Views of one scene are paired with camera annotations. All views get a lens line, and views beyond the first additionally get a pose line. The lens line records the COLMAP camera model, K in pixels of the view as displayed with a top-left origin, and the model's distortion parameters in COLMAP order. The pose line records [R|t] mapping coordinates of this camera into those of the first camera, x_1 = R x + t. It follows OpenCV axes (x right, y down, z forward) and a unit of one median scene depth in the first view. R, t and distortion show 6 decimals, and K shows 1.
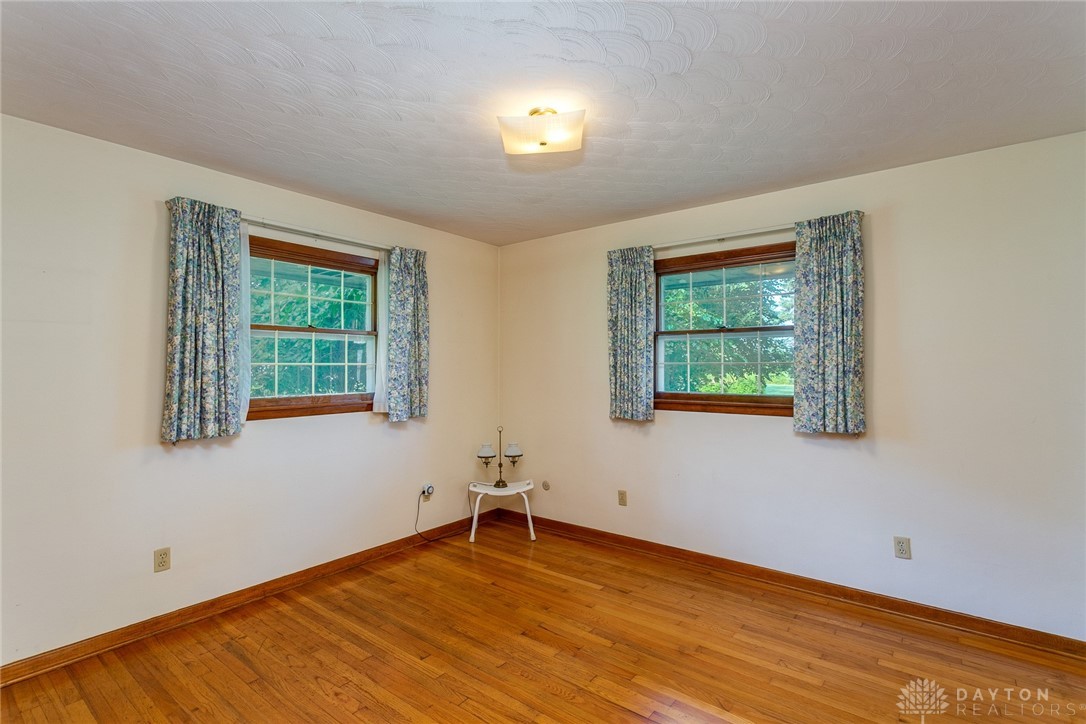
lens RADIAL K [[506.0, 0, 543.0], [0, 506.0, 362.0], [0, 0, 1]] dist [-0.000442, 0.000154]
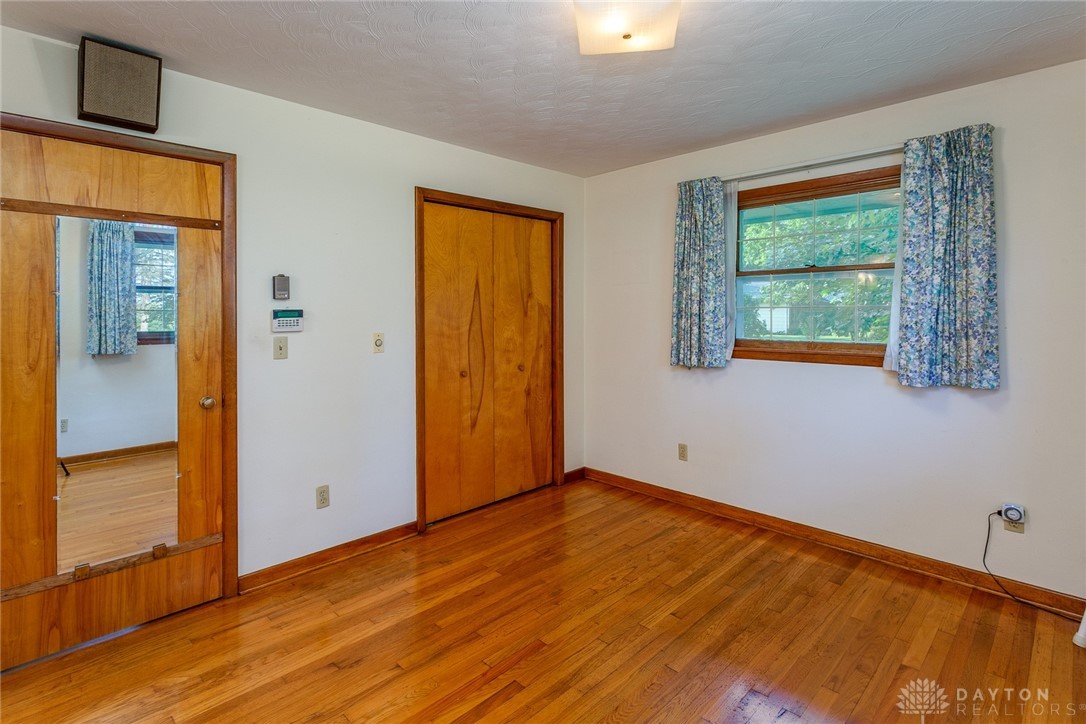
lens RADIAL K [[543.1, 0, 543.0], [0, 543.1, 310.5], [0, 0, 1]] dist [0.000736, 0.000257]
pose [[-0.122873, -0.000374, -0.992422, 0.658603], [0.013343, 0.999909, -0.002029, 0.006992], [0.992333, -0.013491, -0.122857, 0.719002]]
